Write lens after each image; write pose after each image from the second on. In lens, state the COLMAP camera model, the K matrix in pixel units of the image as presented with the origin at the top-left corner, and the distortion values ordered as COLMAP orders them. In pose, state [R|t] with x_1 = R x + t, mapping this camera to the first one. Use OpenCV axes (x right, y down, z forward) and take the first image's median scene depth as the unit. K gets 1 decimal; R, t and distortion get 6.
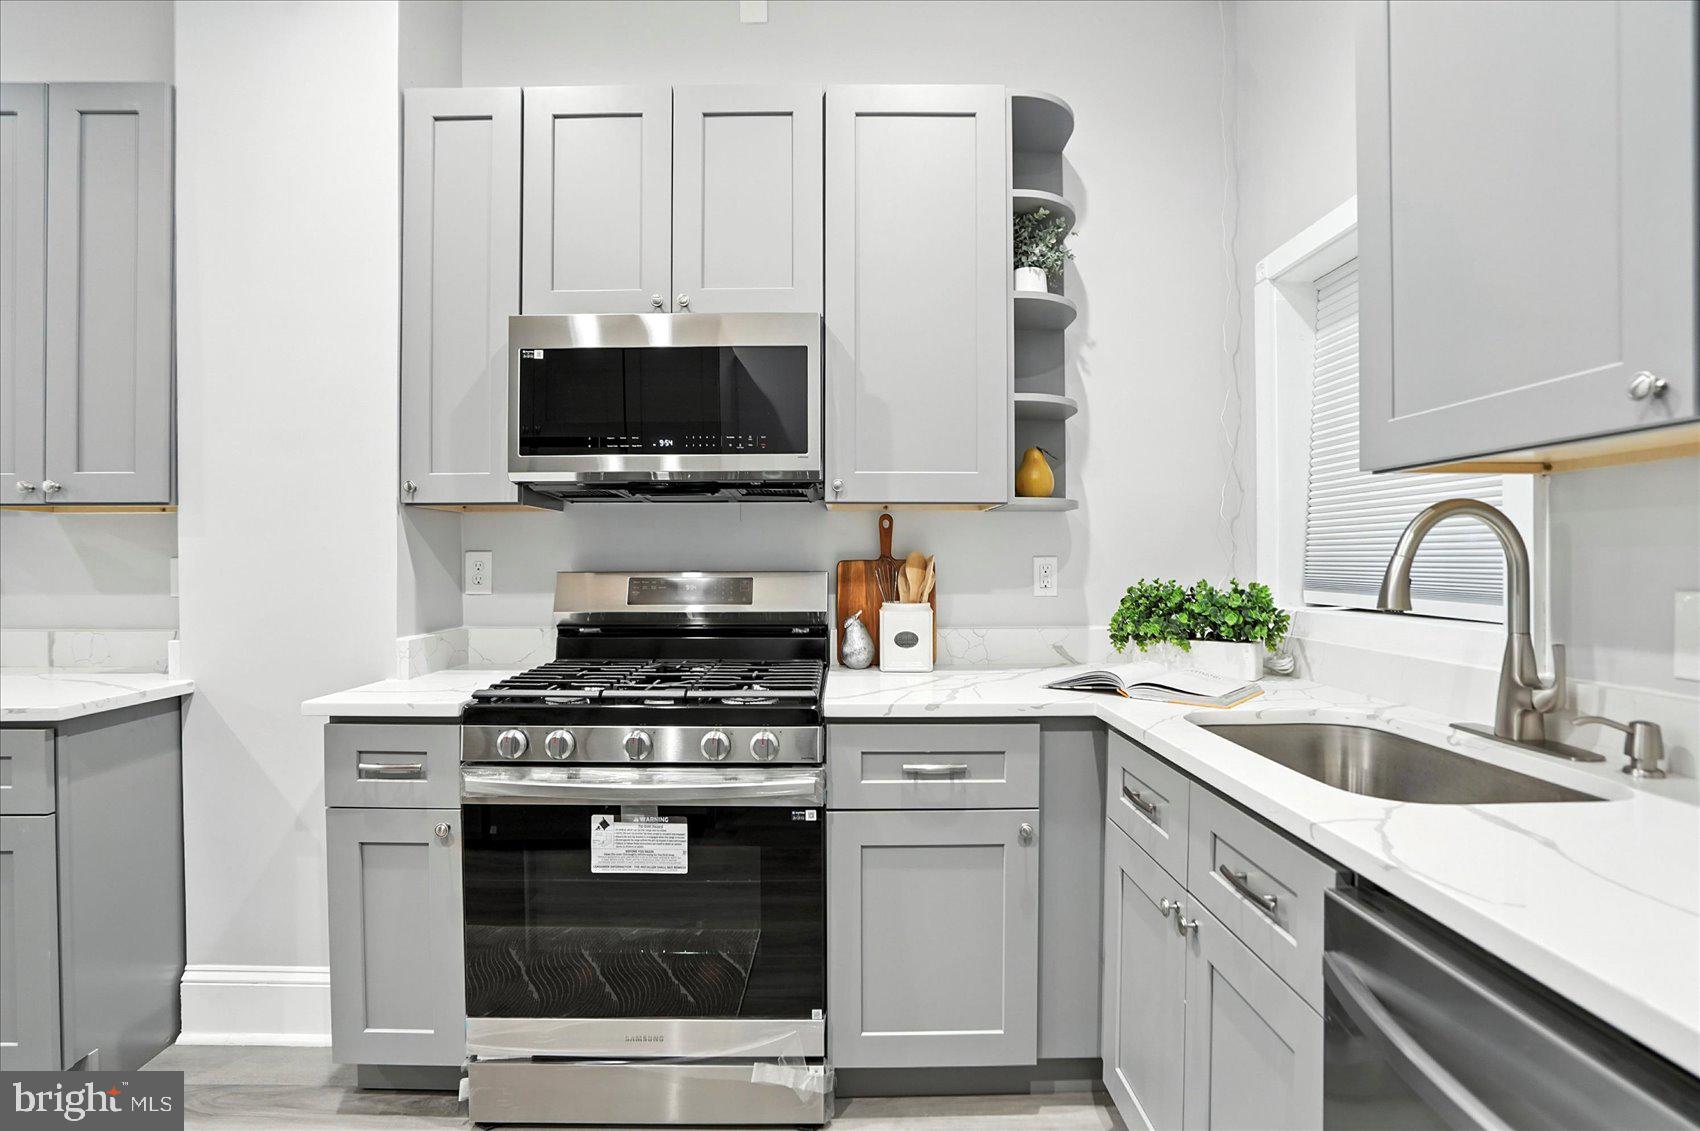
lens RADIAL K [[804.5, 0, 846.2], [0, 804.5, 550.8], [0, 0, 1]] dist [-0.000443, 0.000077]
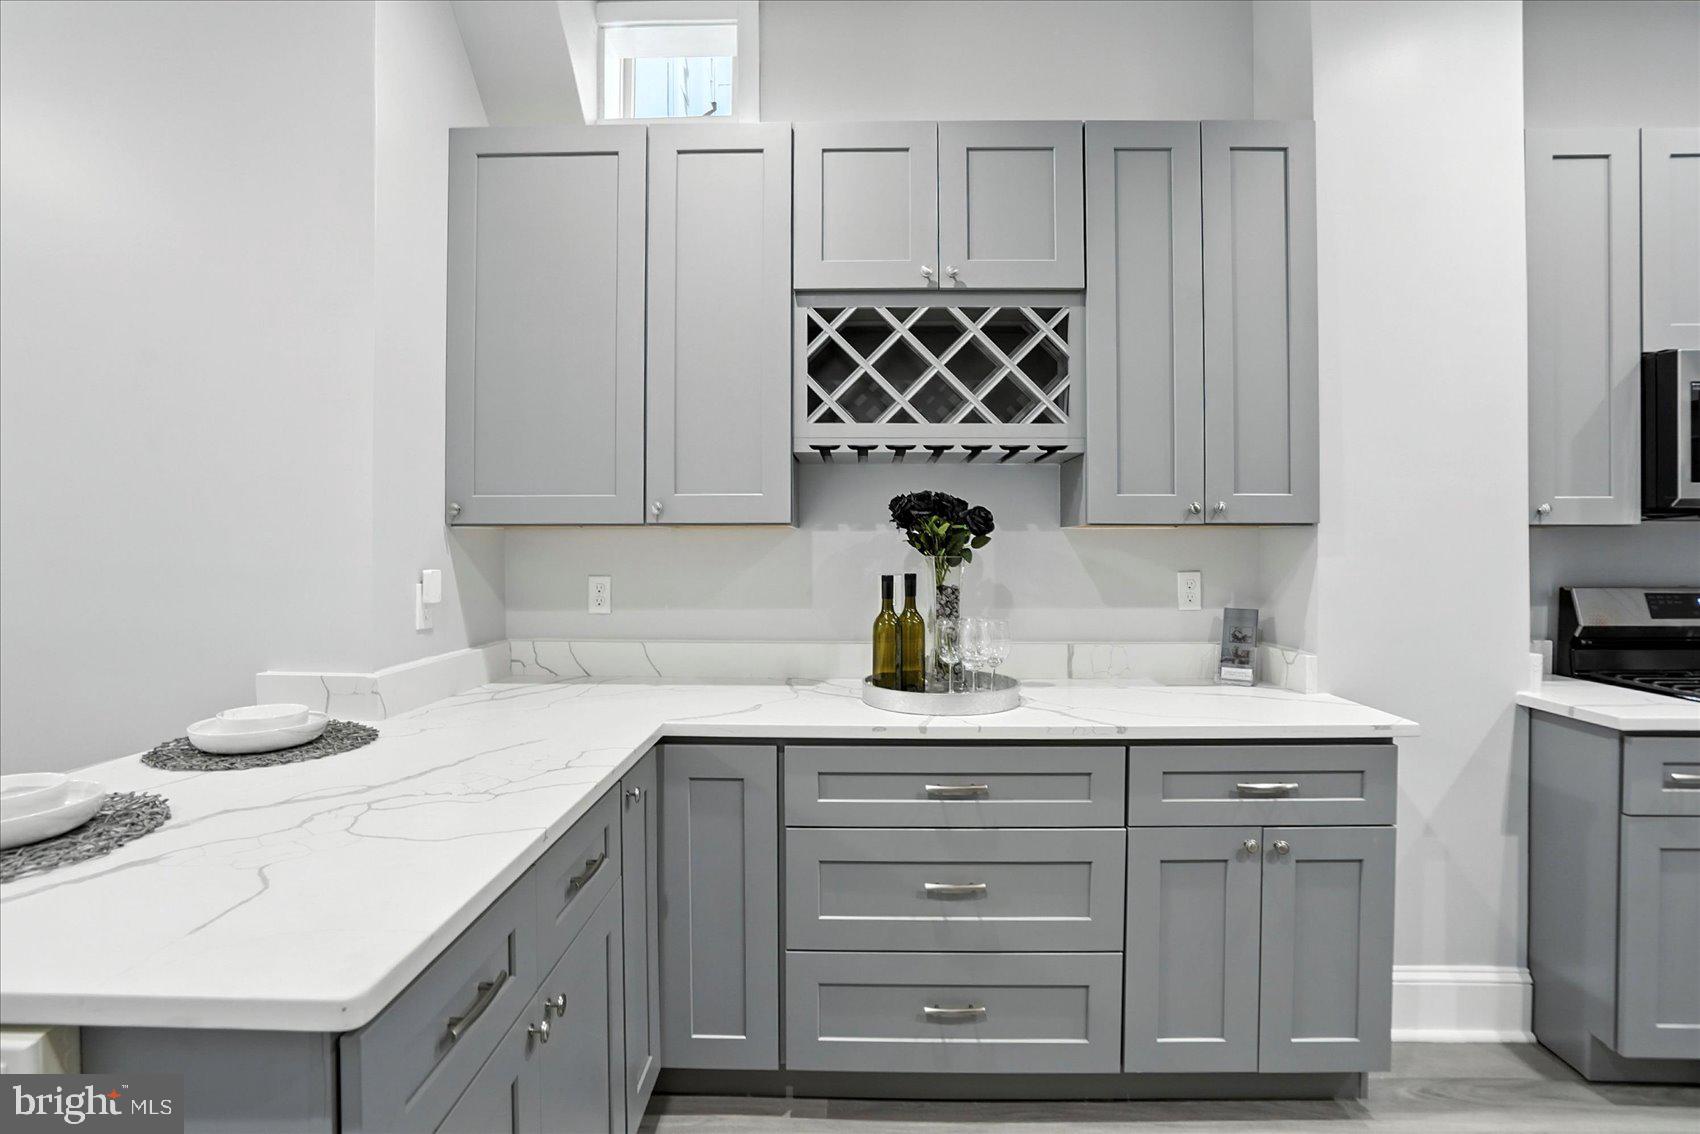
lens RADIAL K [[797.6, 0, 850.0], [0, 797.6, 567.0], [0, 0, 1]] dist [-0.080295, 0.042598]
pose [[0.999703, 0.013573, -0.020257, -1.236474], [-0.013730, 0.999877, -0.007636, 0.013535], [0.020151, 0.007912, 0.999766, -0.016249]]
